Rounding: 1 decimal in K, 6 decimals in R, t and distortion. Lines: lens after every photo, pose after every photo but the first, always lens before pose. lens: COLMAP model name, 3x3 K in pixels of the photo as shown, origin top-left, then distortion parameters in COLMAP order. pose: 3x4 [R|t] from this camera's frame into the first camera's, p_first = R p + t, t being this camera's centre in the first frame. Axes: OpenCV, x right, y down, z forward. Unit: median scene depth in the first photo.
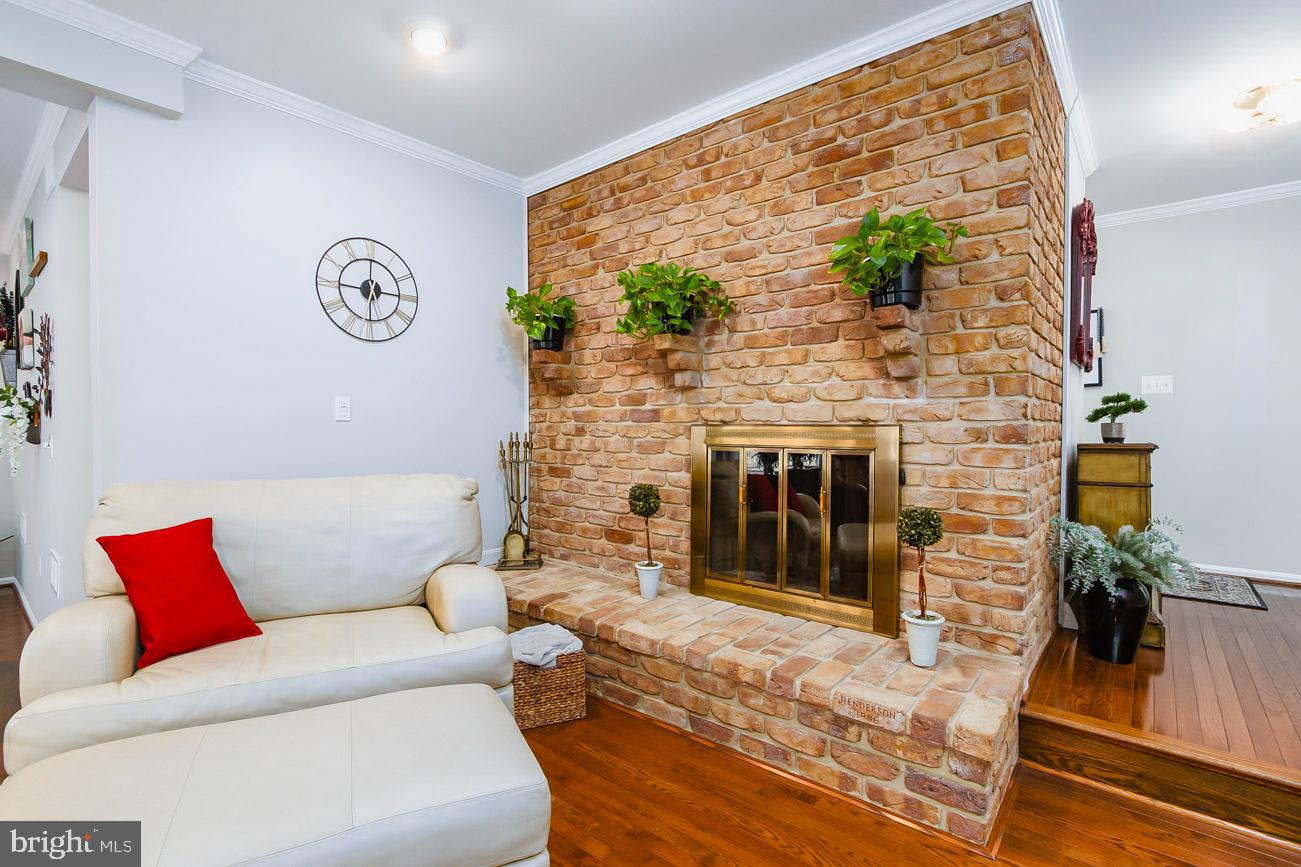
lens RADIAL K [[606.6, 0, 655.3], [0, 606.6, 435.5], [0, 0, 1]] dist [-0.015414, 0.003996]
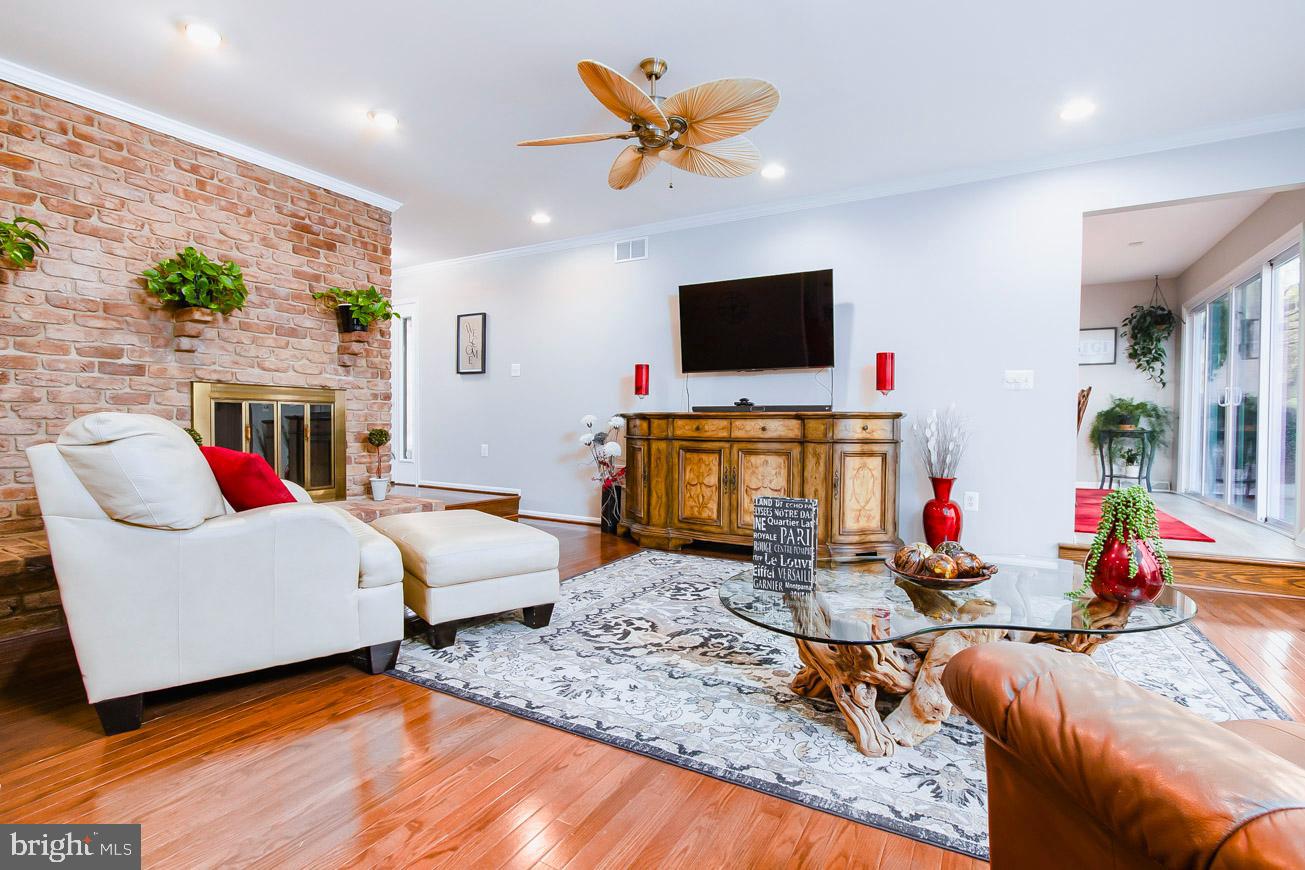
lens RADIAL K [[608.5, 0, 645.5], [0, 608.5, 434.6], [0, 0, 1]] dist [-0.015414, 0.003996]
pose [[-0.158761, -0.022761, 0.987055, -1.396333], [0.003072, 0.999718, 0.023547, 0.069320], [-0.987312, 0.006770, -0.158646, 0.298986]]
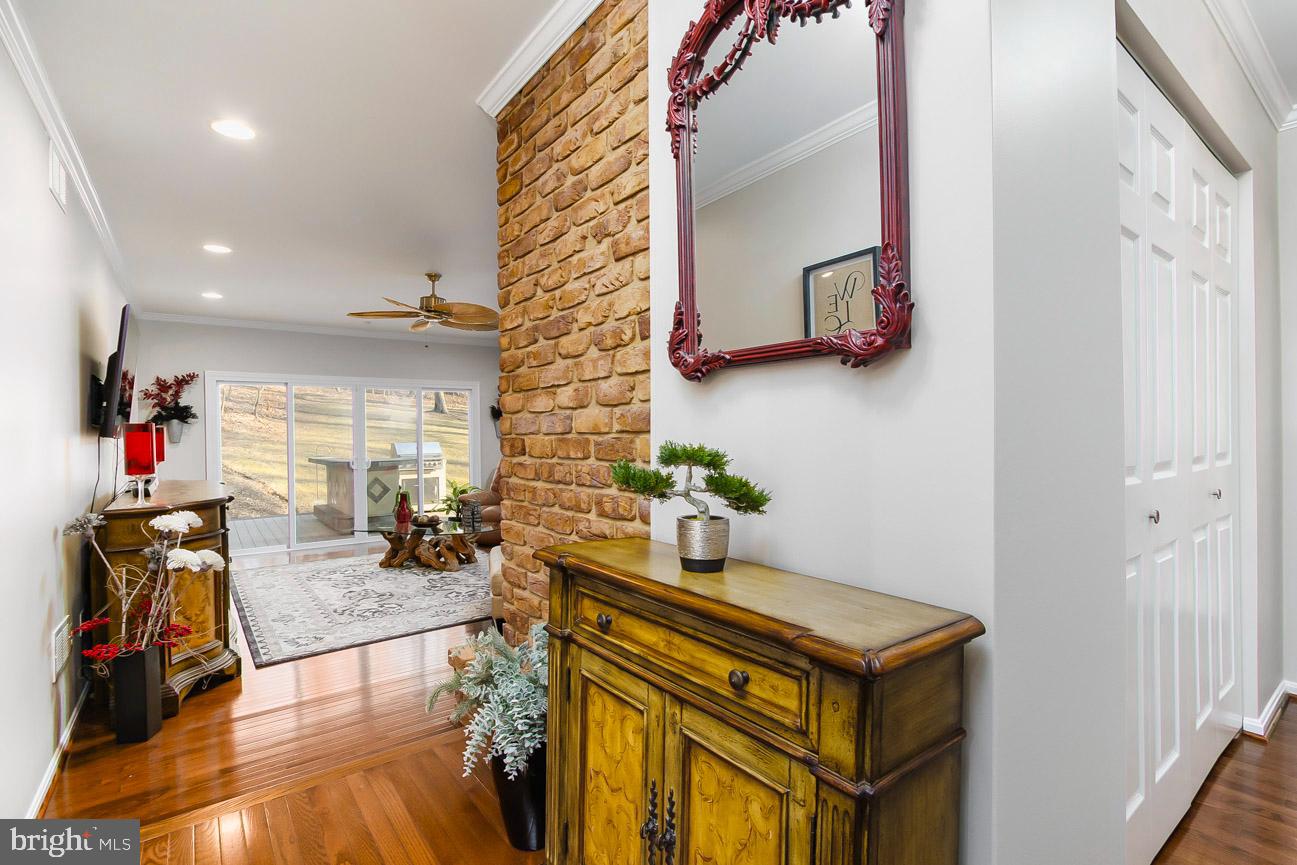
lens RADIAL K [[604.7, 0, 649.6], [0, 604.7, 433.6], [0, 0, 1]] dist [-0.015414, 0.003996]
pose [[-0.222461, 0.000188, -0.974941, 1.235182], [-0.000791, 1.000000, 0.000373, -0.077328], [0.974941, 0.000854, -0.222461, 1.127789]]
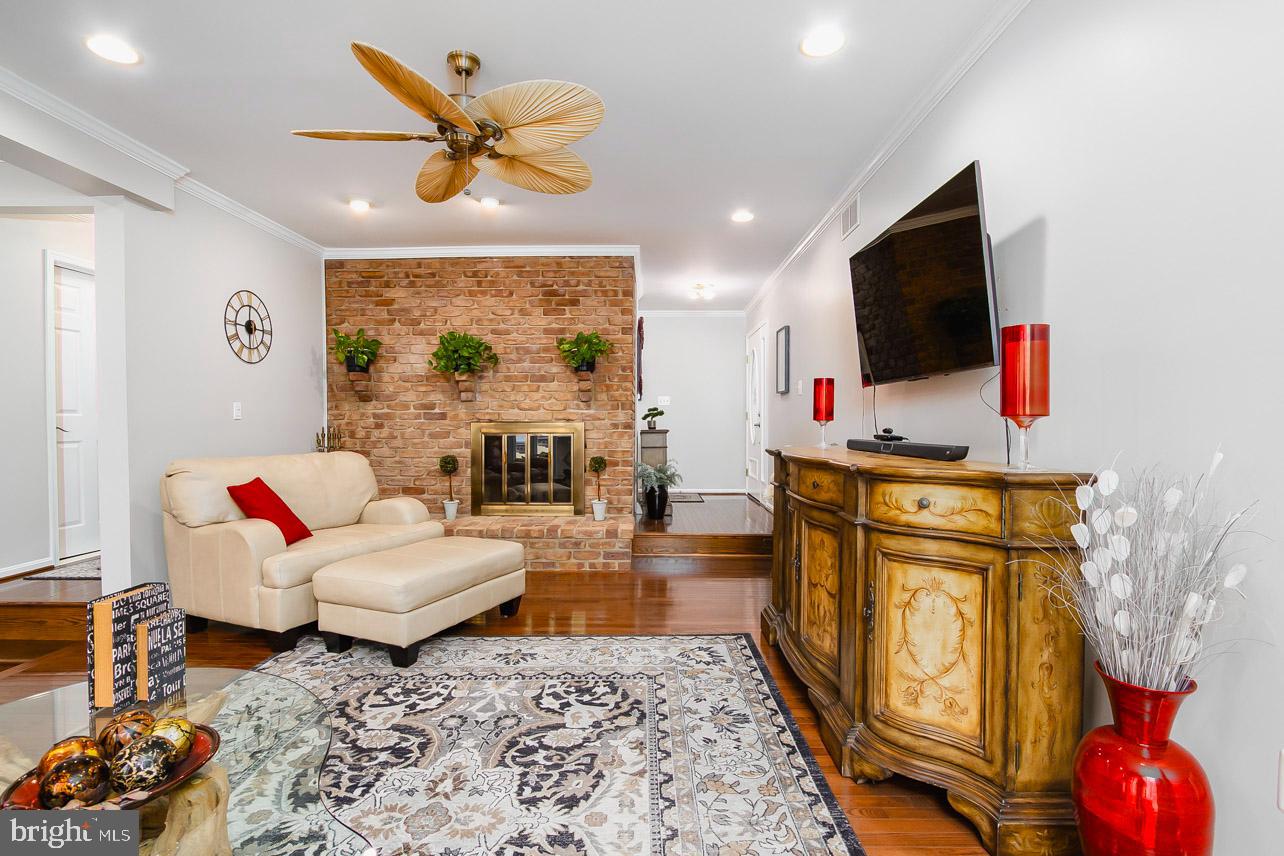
lens RADIAL K [[598.7, 0, 638.3], [0, 598.7, 430.5], [0, 0, 1]] dist [-0.015414, 0.003996]
pose [[0.778124, -0.010819, 0.628018, -0.709818], [0.009956, 0.999938, 0.004890, 0.005176], [-0.628032, 0.002447, 0.778183, -0.731250]]
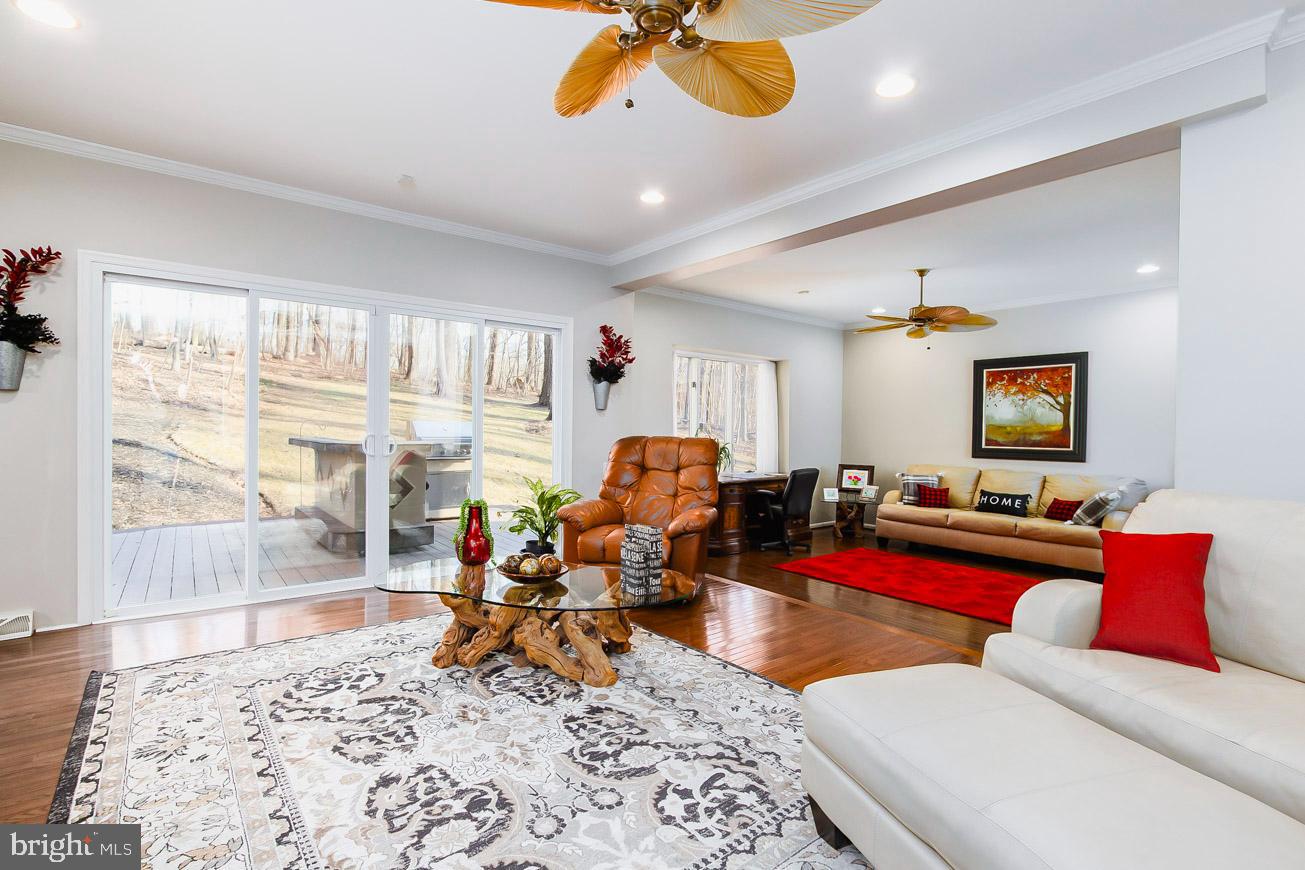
lens RADIAL K [[608.5, 0, 659.8], [0, 608.5, 436.0], [0, 0, 1]] dist [-0.015414, 0.003996]
pose [[-0.195161, 0.005829, -0.980754, 0.247860], [-0.027857, 0.999546, 0.011484, -0.001171], [0.980376, 0.029562, -0.194910, 0.248241]]
